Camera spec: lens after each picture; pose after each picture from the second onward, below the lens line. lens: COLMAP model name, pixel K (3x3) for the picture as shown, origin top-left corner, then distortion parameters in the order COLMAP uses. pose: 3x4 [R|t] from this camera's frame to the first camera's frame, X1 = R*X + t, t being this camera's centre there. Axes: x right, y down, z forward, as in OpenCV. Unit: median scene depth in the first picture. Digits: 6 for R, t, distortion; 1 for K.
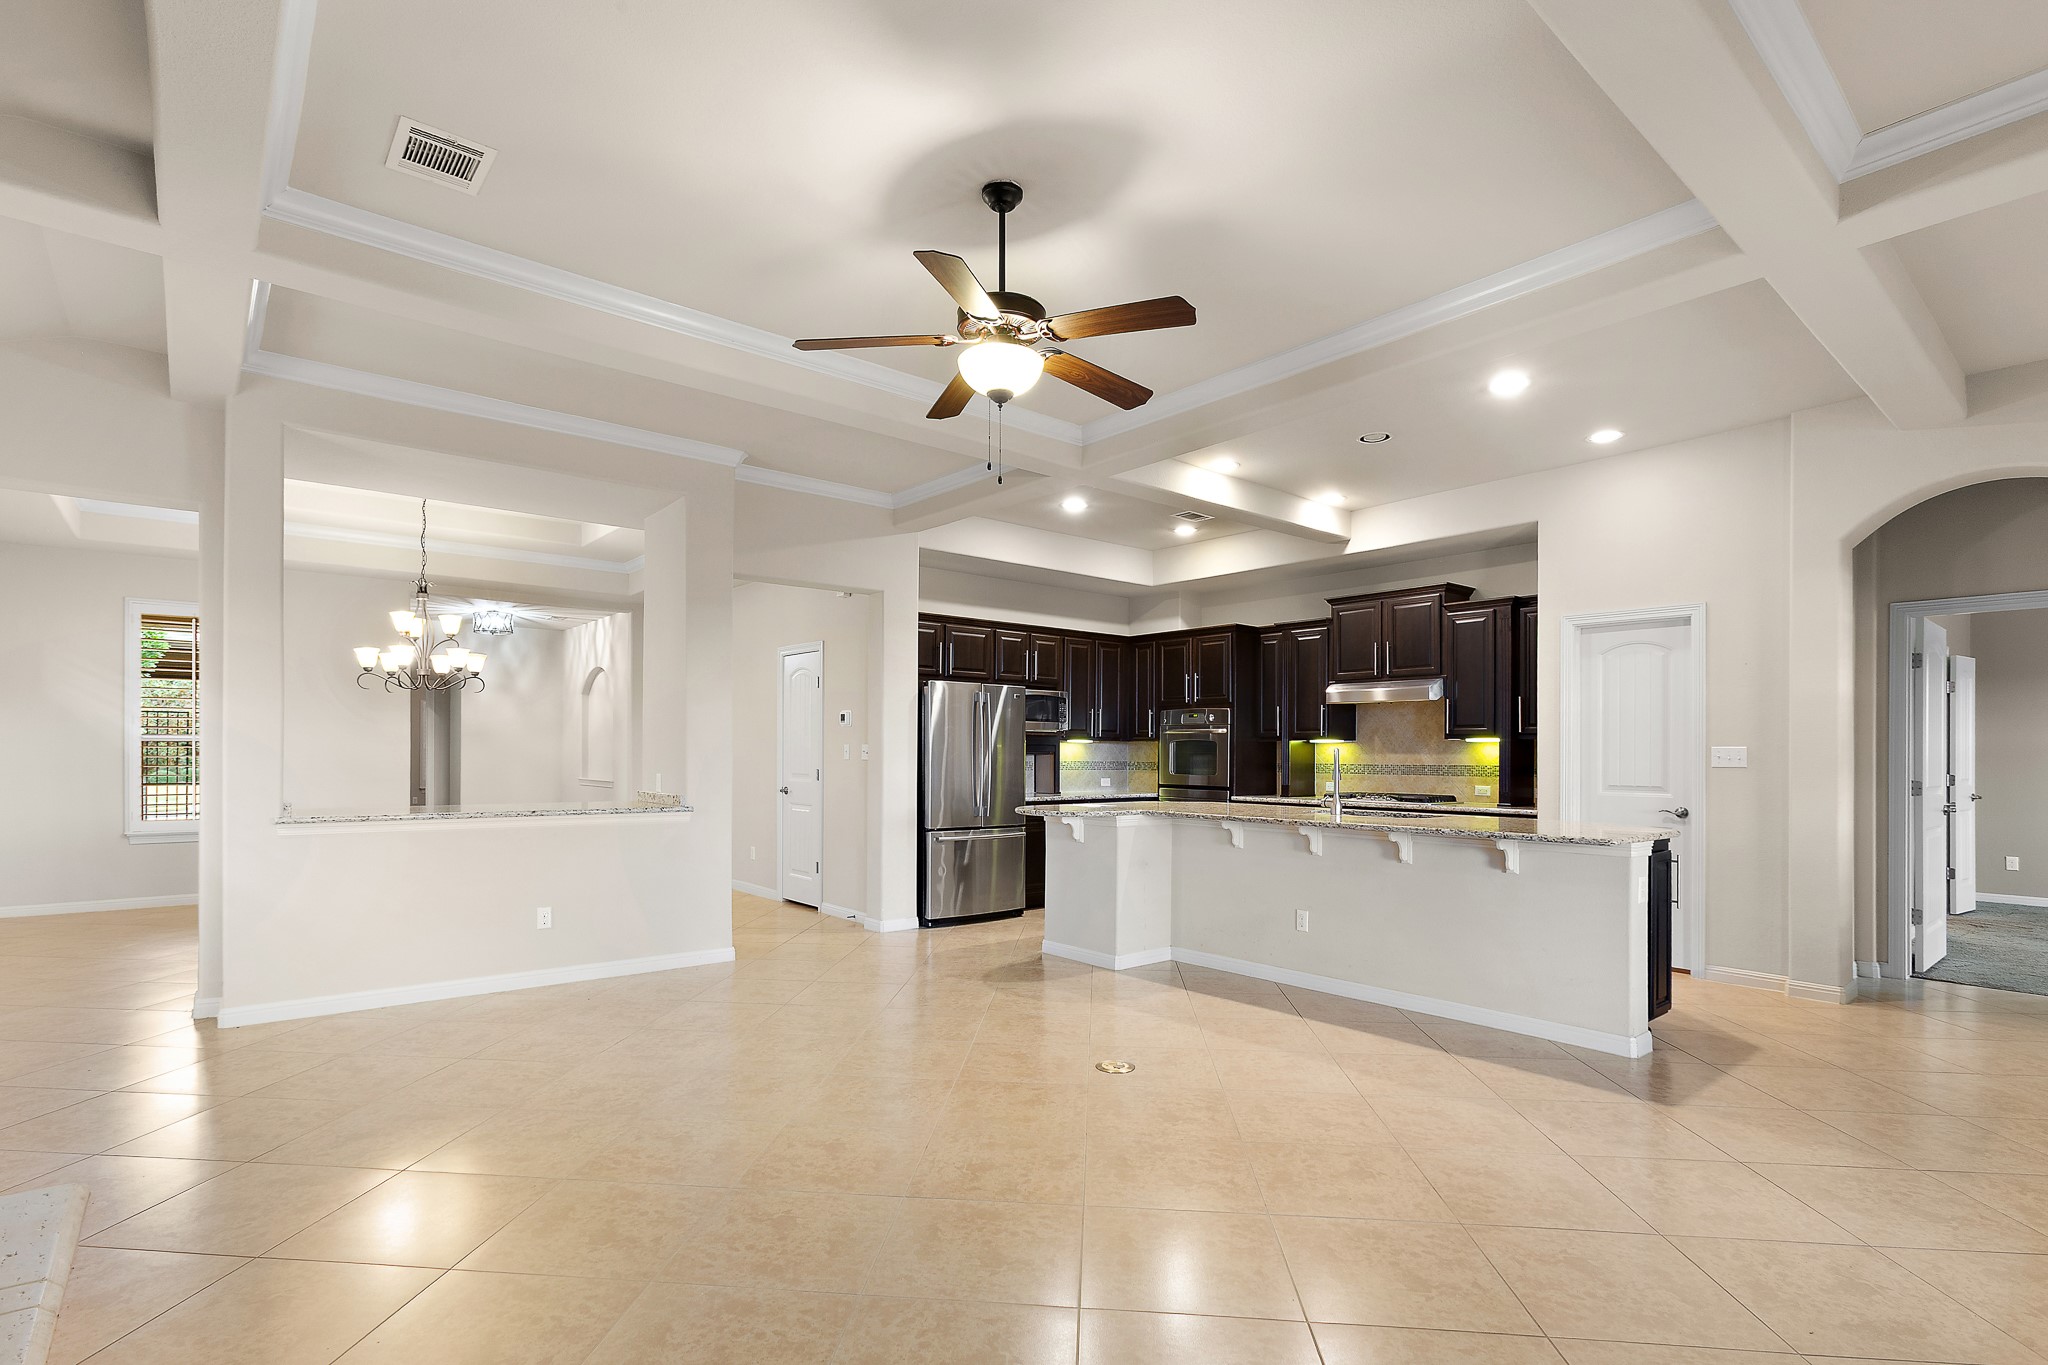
lens RADIAL K [[963.8, 0, 1021.9], [0, 963.8, 744.6], [0, 0, 1]] dist [-0.018562, 0.000000]
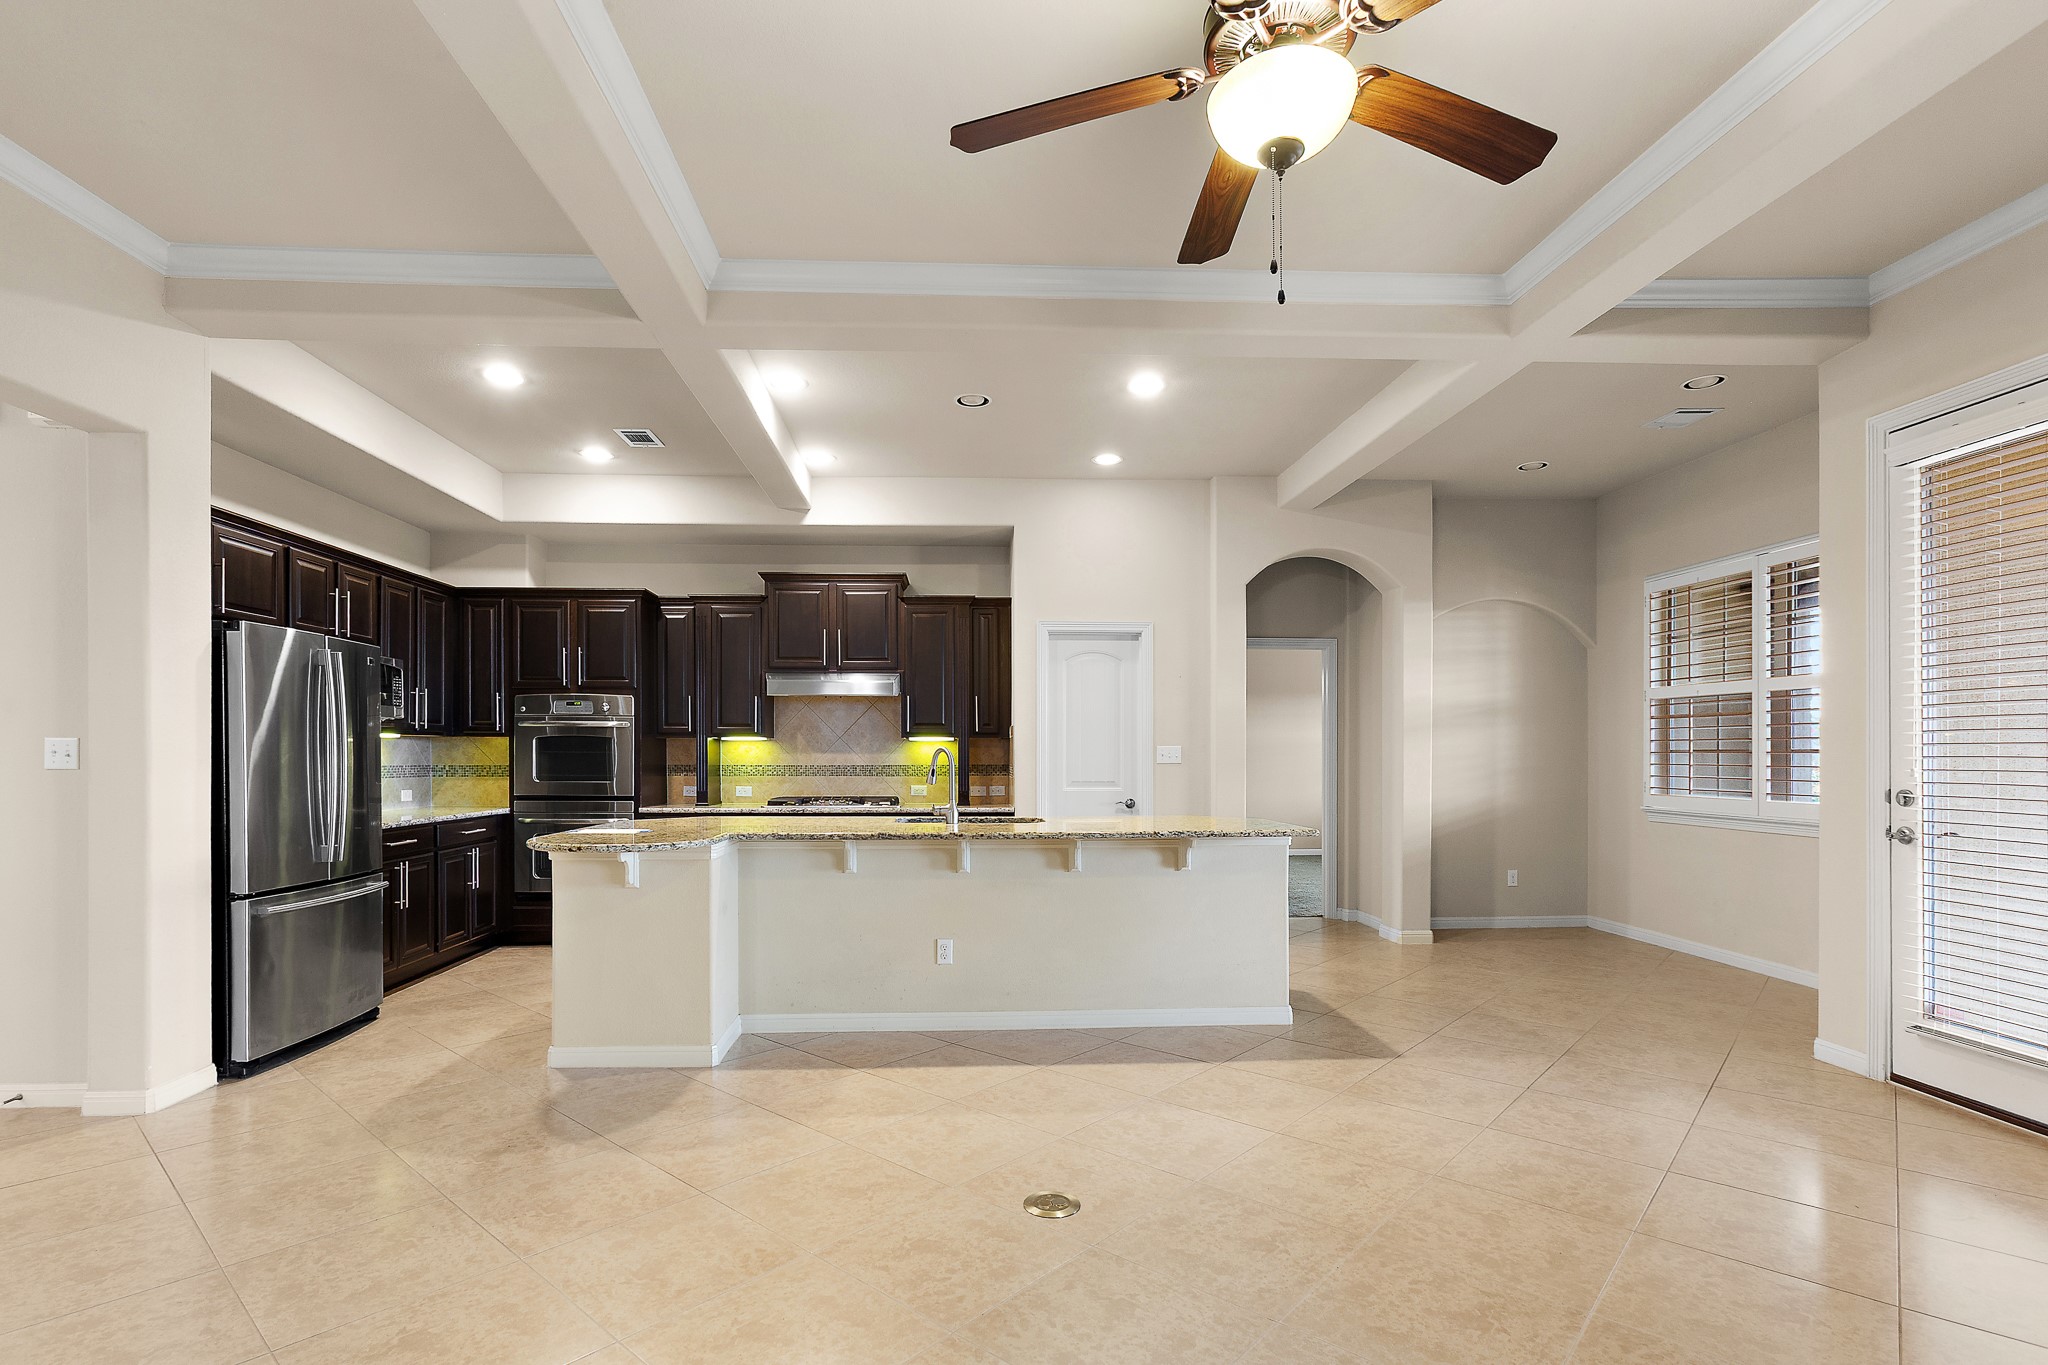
lens RADIAL K [[994.4, 0, 1005.9], [0, 994.4, 721.6], [0, 0, 1]] dist [-0.003315, 0.008935]
pose [[0.613857, 0.022413, 0.789099, -0.272212], [-0.004700, 0.999683, -0.024738, 0.002436], [-0.789404, 0.011477, 0.613767, 0.311552]]
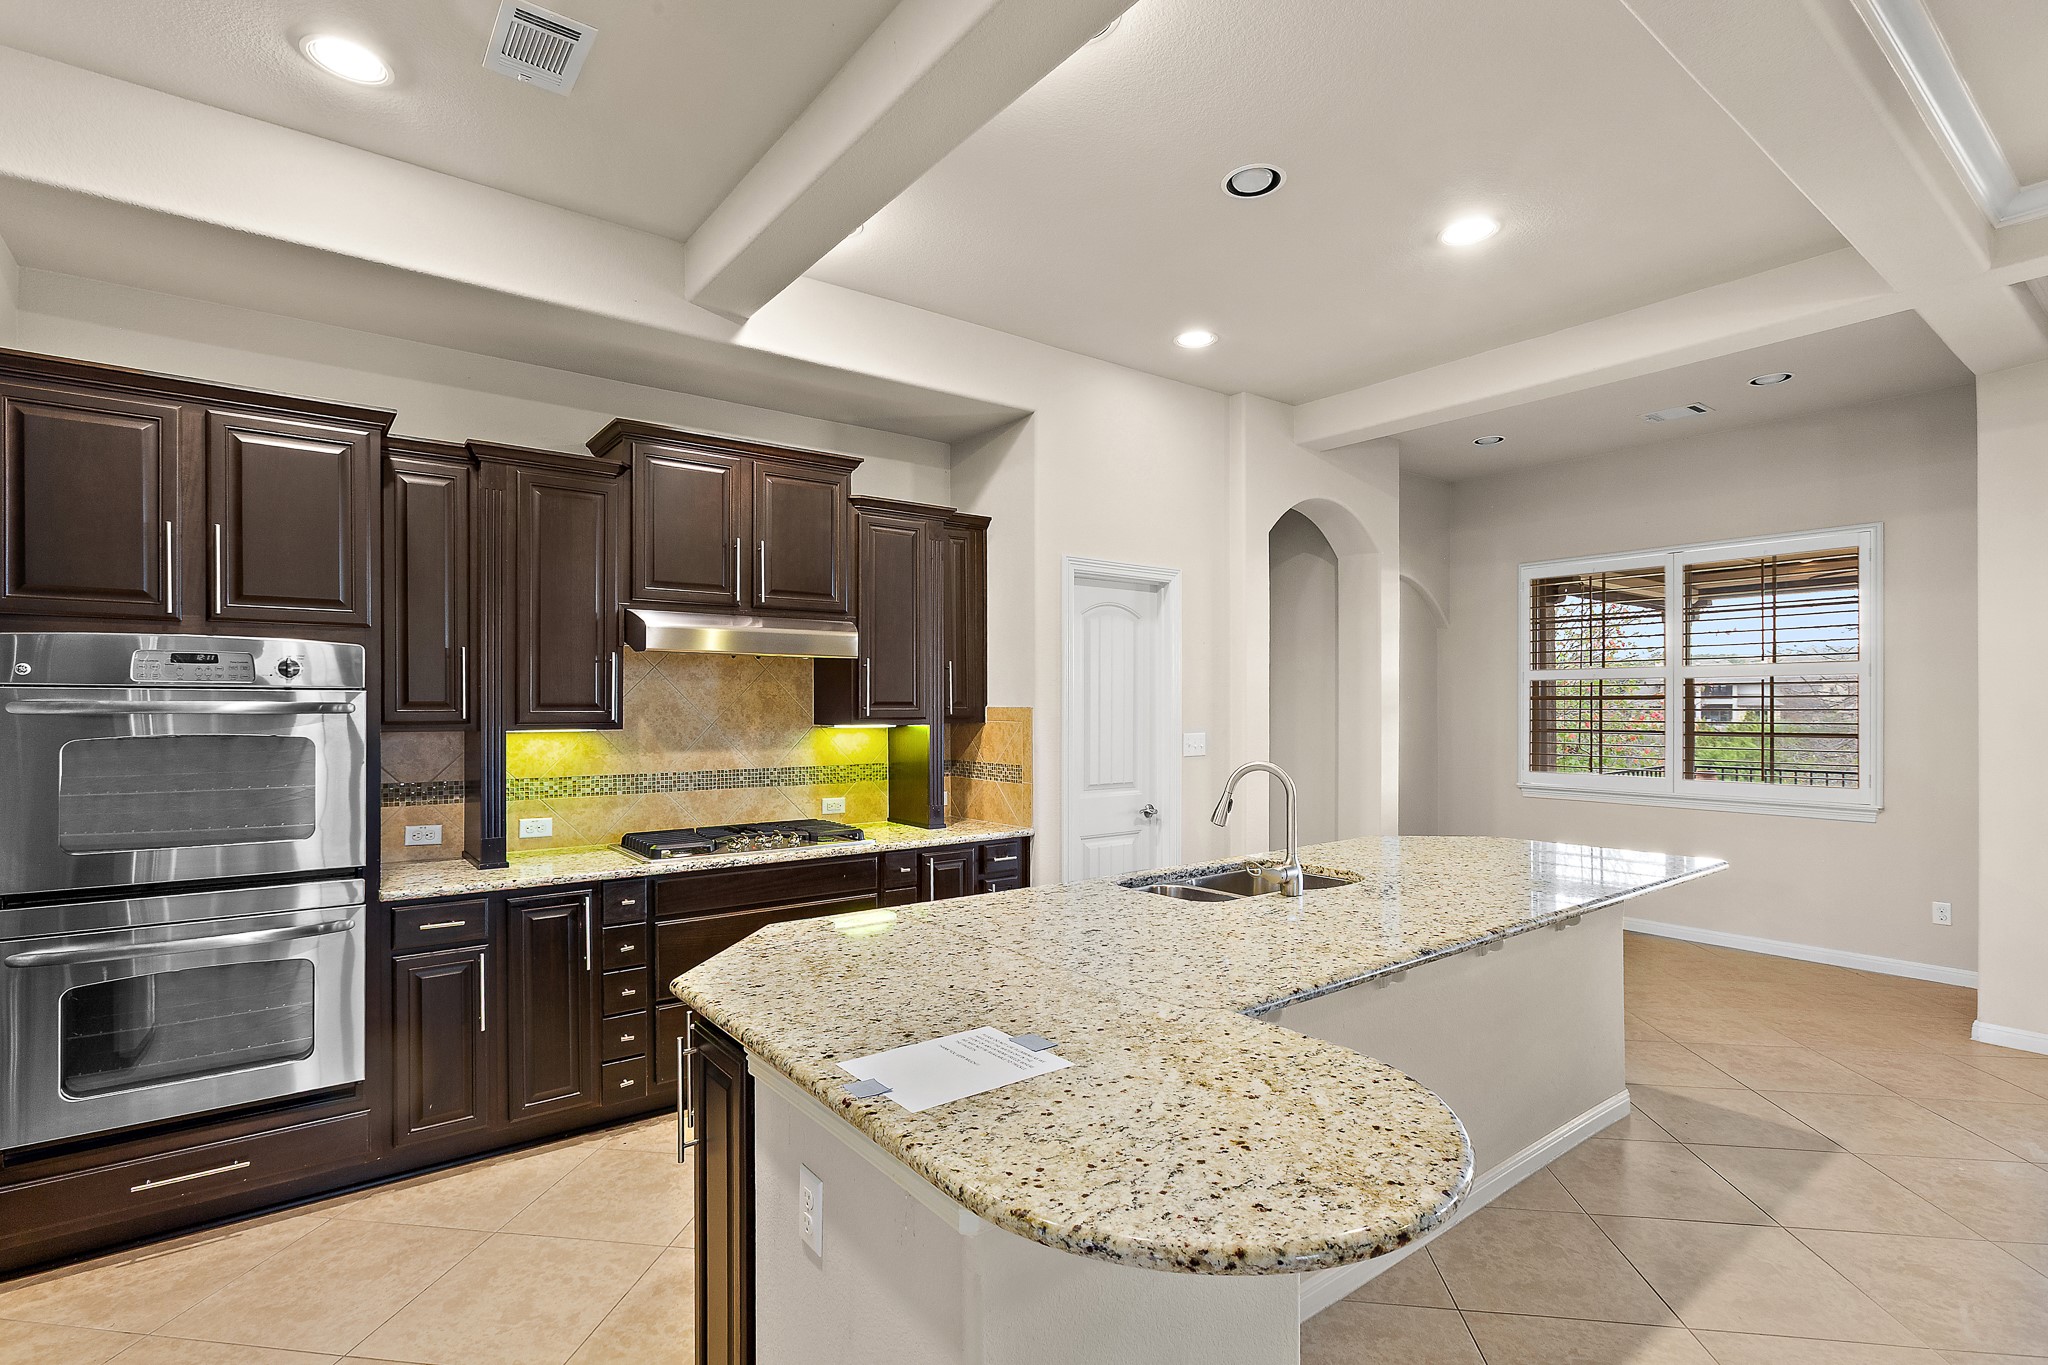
lens RADIAL K [[945.1, 0, 999.1], [0, 945.1, 685.4], [0, 0, 1]] dist [-0.003178, 0.000316]
pose [[0.069815, 0.019817, 0.997363, -0.129040], [-0.004944, 0.999797, -0.019520, -0.019103], [-0.997548, -0.003568, 0.069899, 0.865328]]
